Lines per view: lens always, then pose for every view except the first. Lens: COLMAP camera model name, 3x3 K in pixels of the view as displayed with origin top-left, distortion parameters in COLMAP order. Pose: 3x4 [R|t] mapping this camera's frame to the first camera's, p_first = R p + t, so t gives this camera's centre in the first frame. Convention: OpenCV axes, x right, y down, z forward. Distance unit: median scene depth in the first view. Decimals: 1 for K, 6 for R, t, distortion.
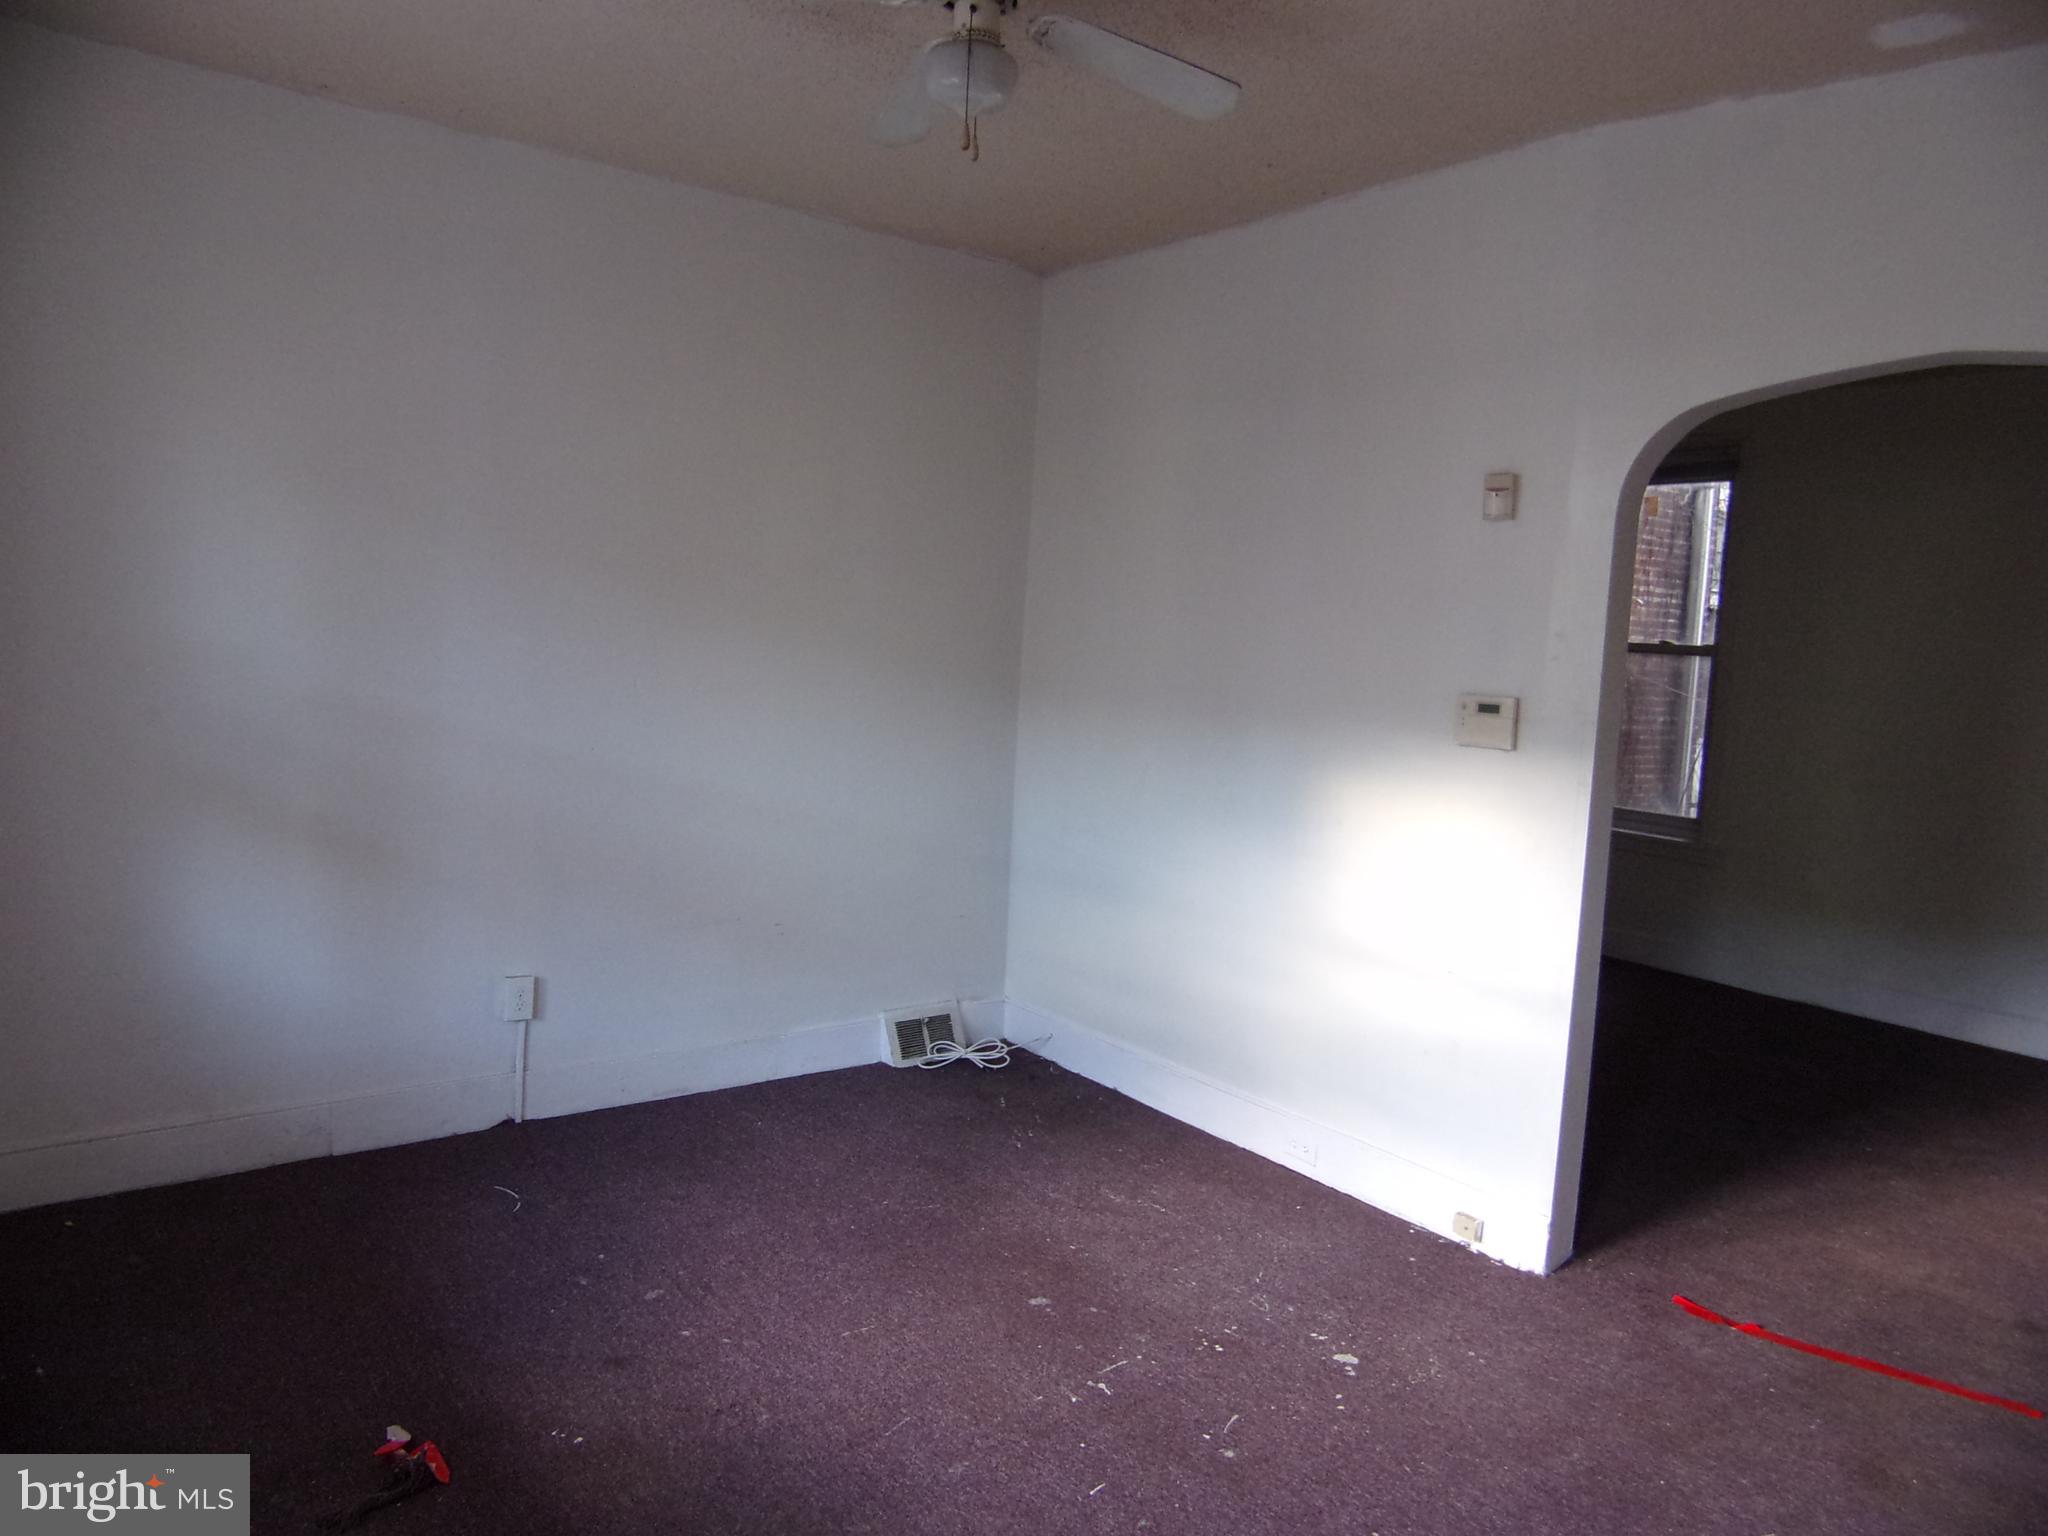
lens RADIAL K [[1421.0, 0, 1021.1], [0, 1421.0, 765.9], [0, 0, 1]] dist [-0.017938, -0.004442]
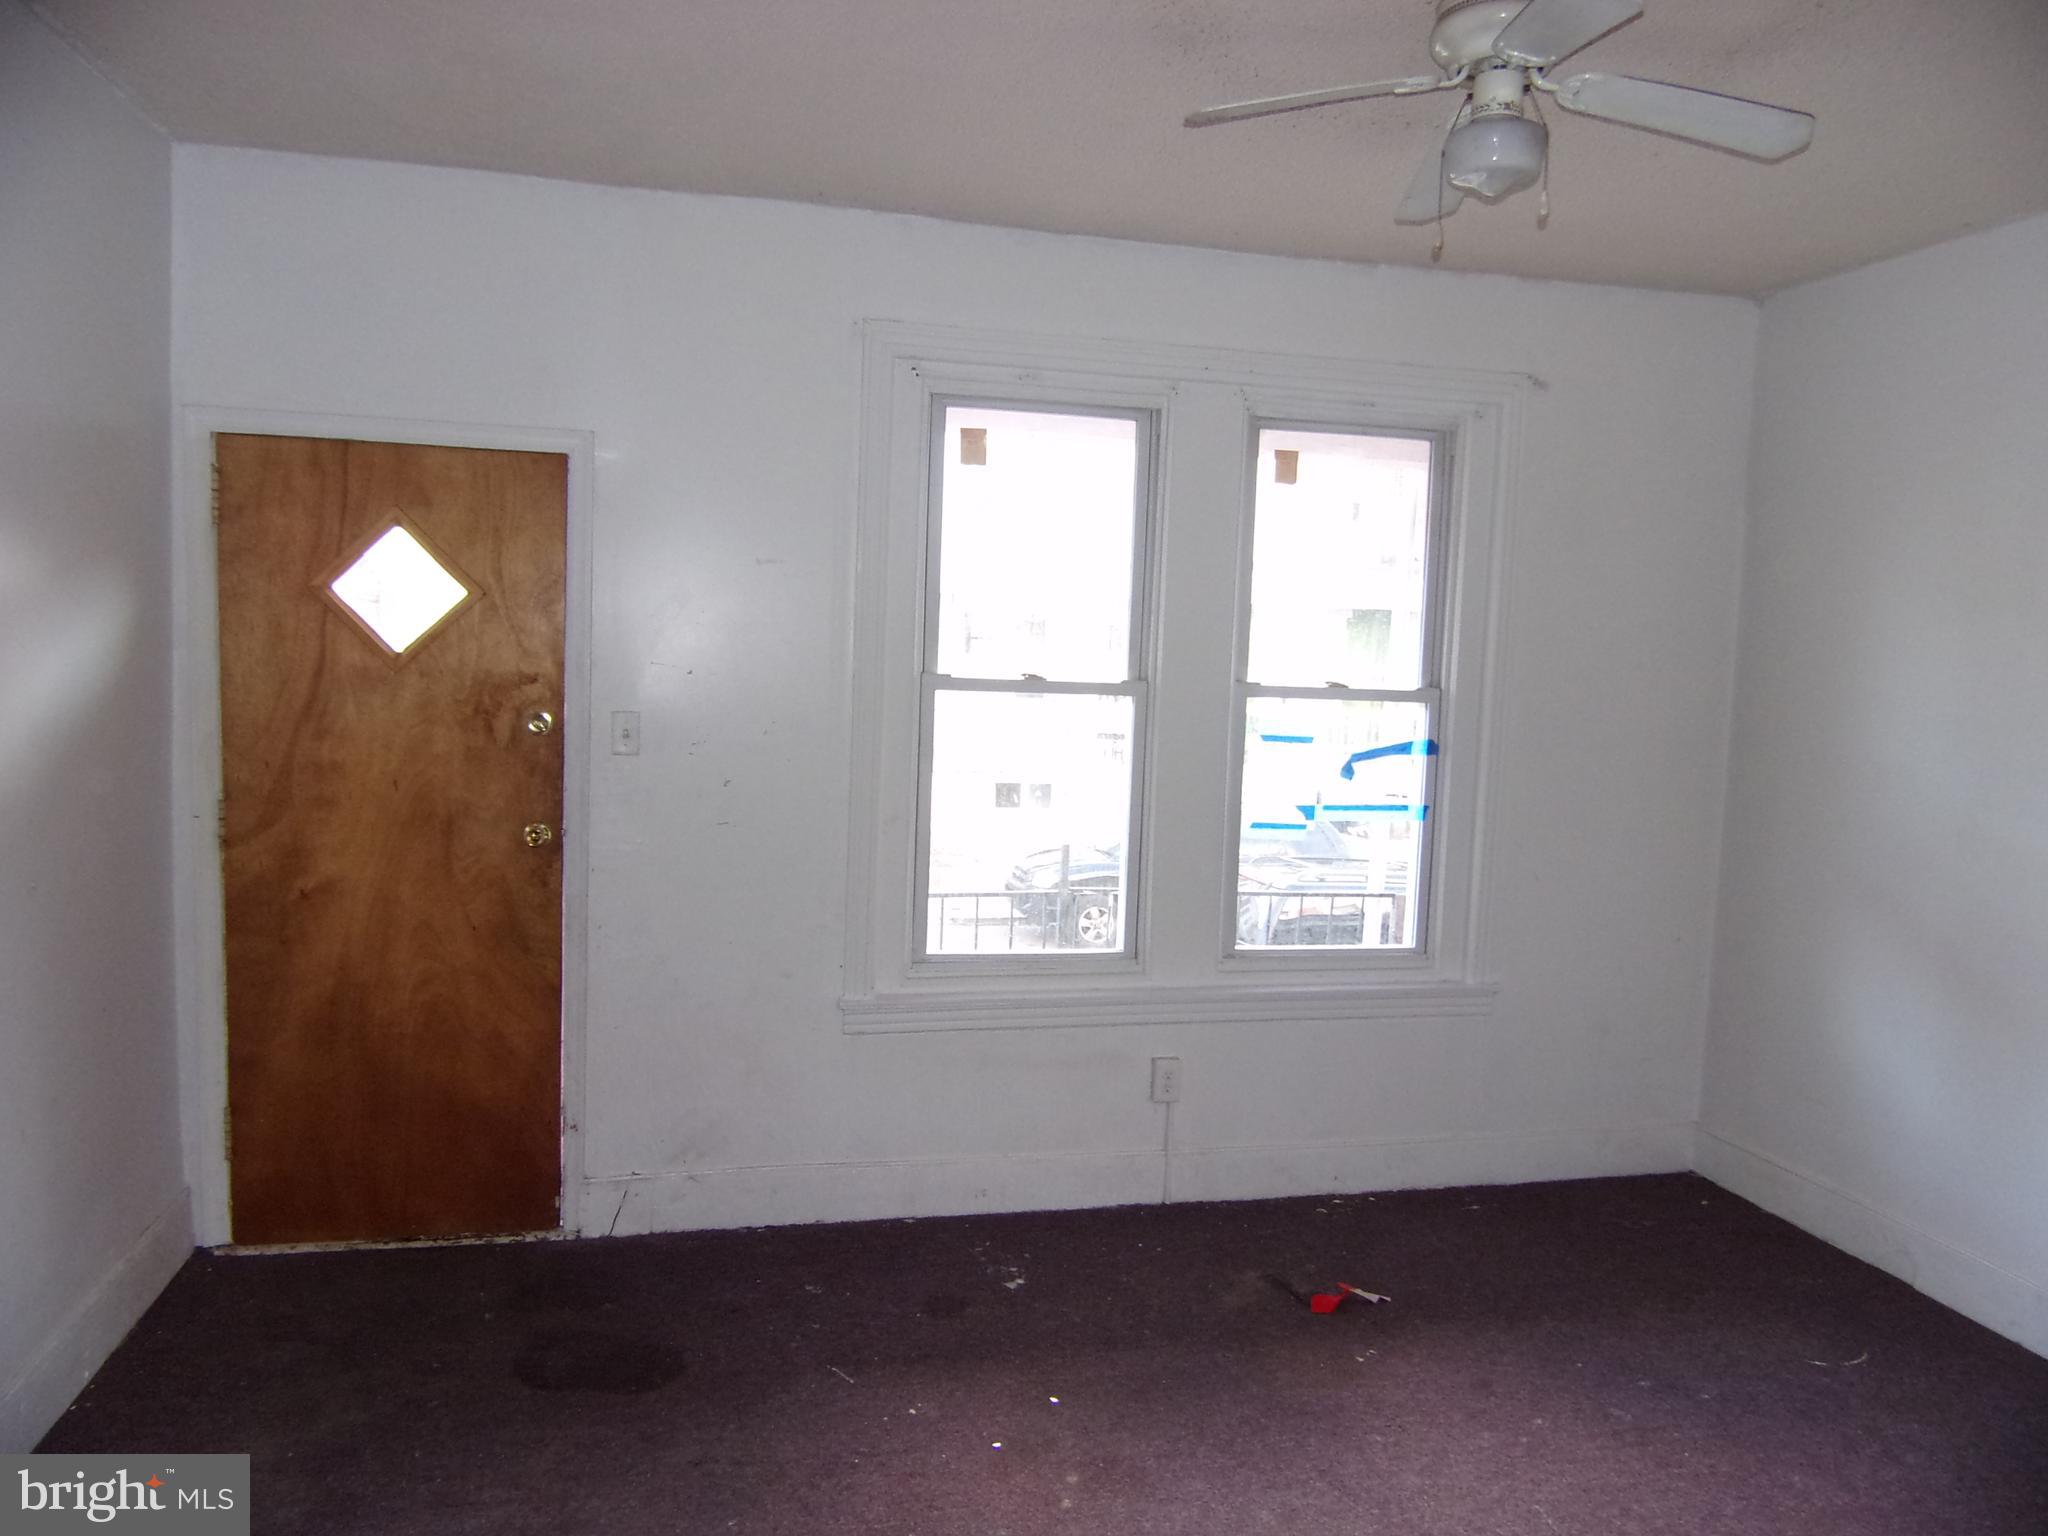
lens RADIAL K [[1421.0, 0, 1021.9], [0, 1421.0, 774.4], [0, 0, 1]] dist [-0.017938, -0.004442]
pose [[-0.407940, 0.020272, -0.912784, 0.705229], [-0.147939, 0.985074, 0.087995, -0.072868], [0.900943, 0.170933, -0.398852, 0.855286]]
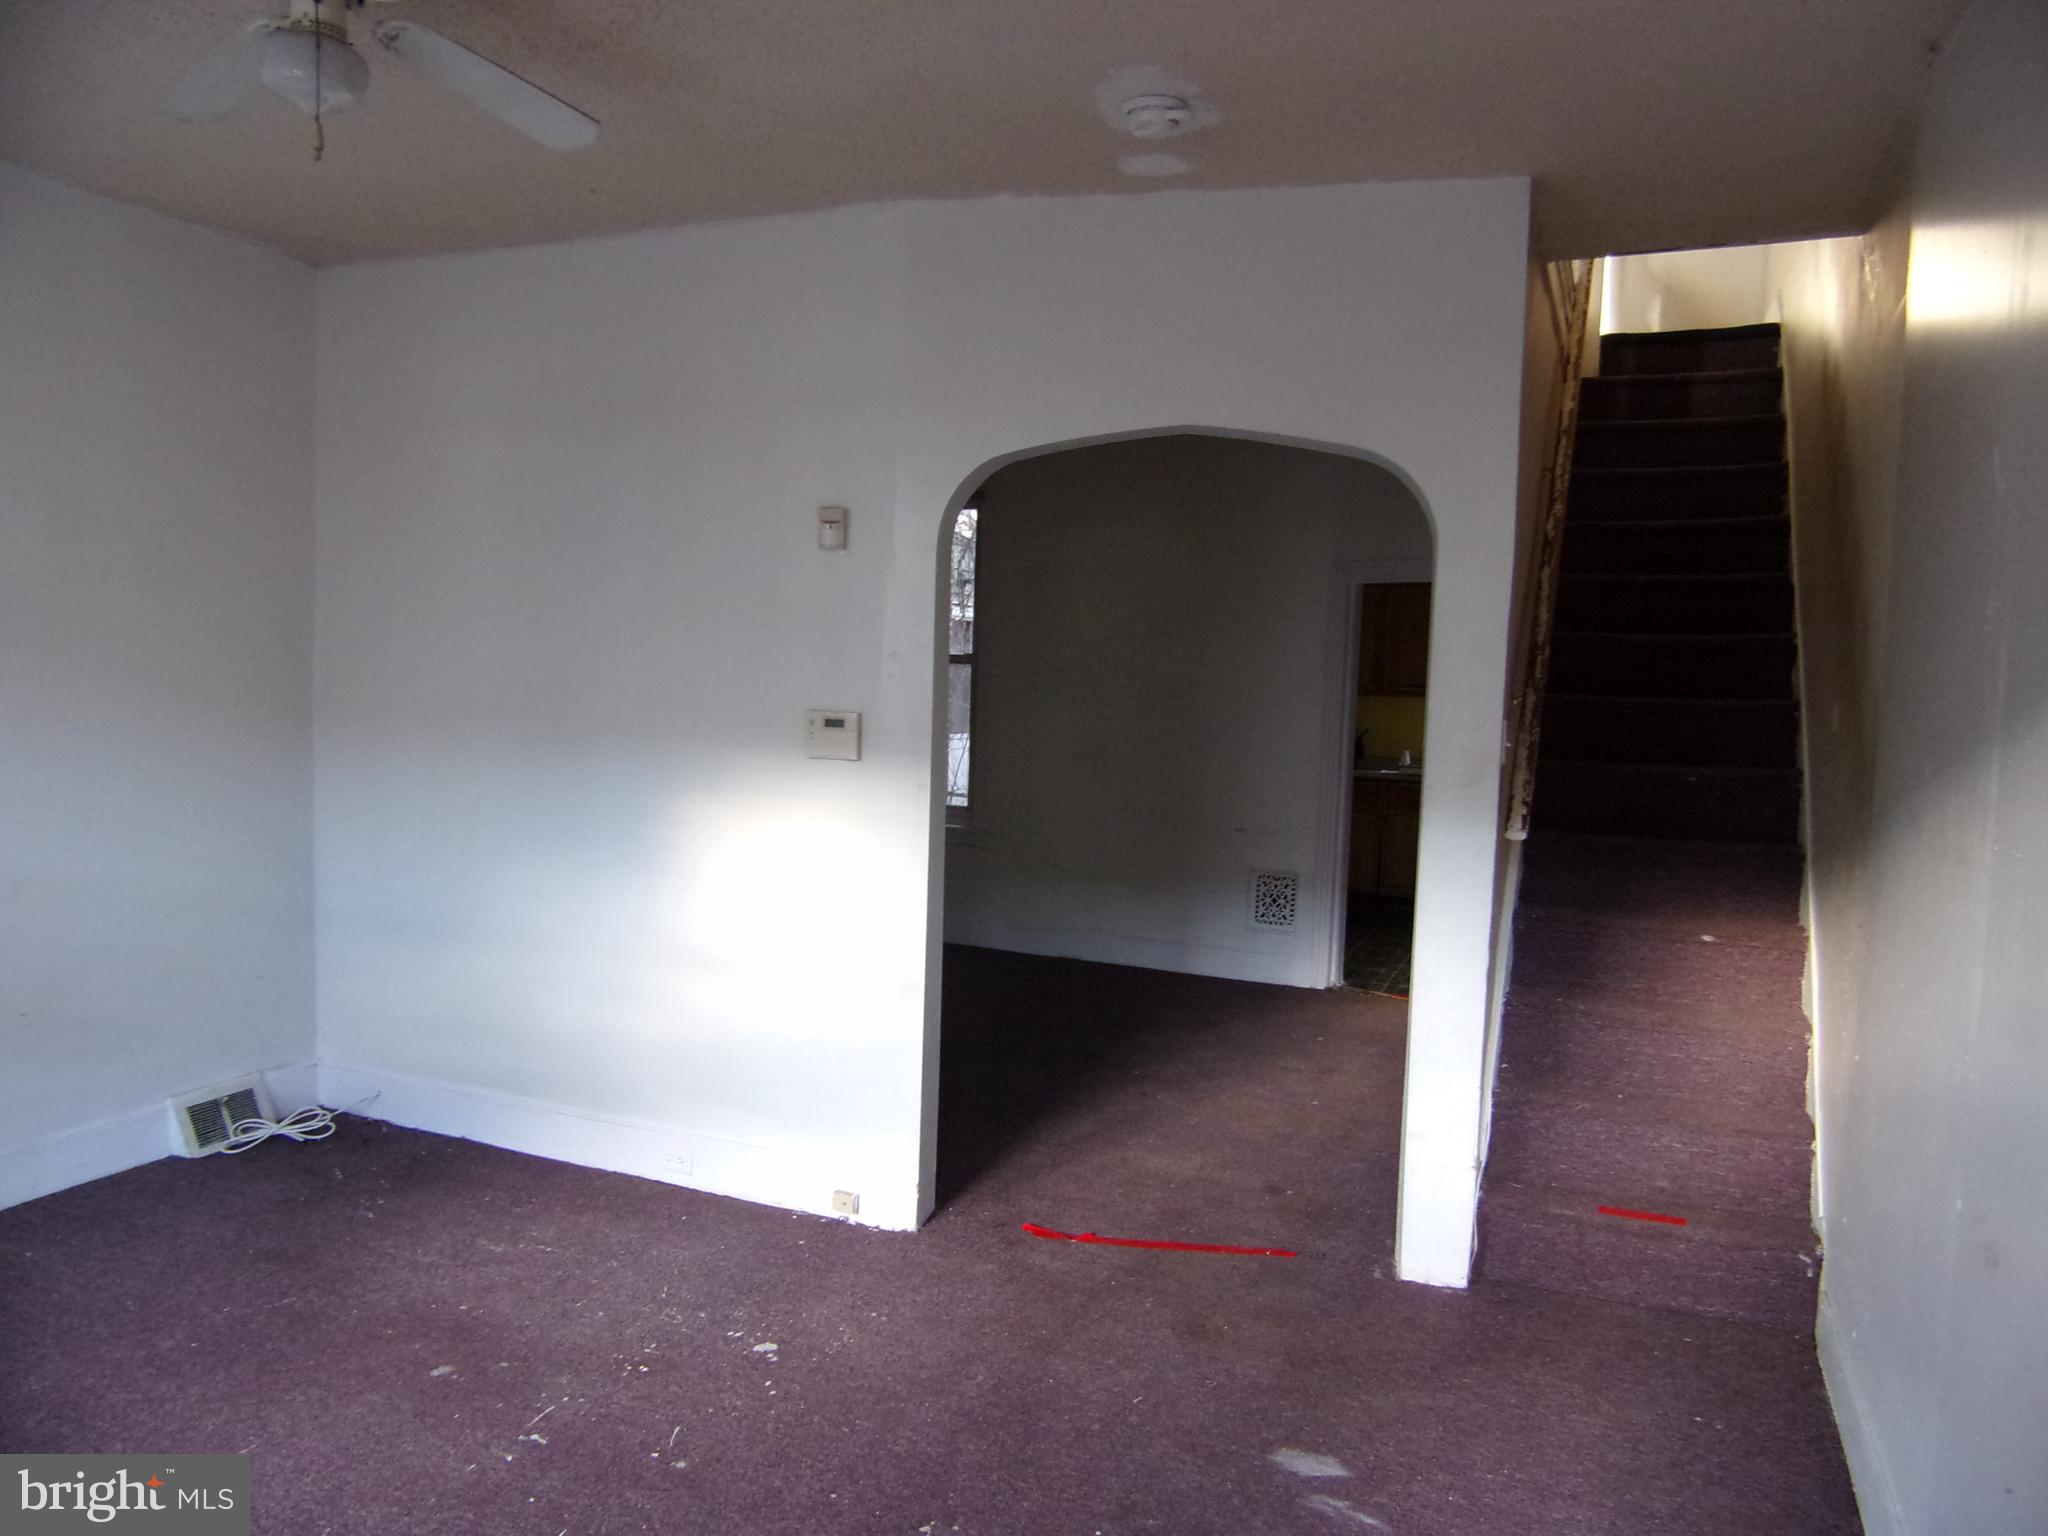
lens RADIAL K [[1421.0, 0, 1024.9], [0, 1421.0, 767.1], [0, 0, 1]] dist [-0.017938, -0.004442]
pose [[0.867110, -0.057276, 0.494813, -0.086975], [0.059167, 0.998178, 0.011858, -0.011783], [-0.494590, 0.018995, 0.868919, -0.016932]]
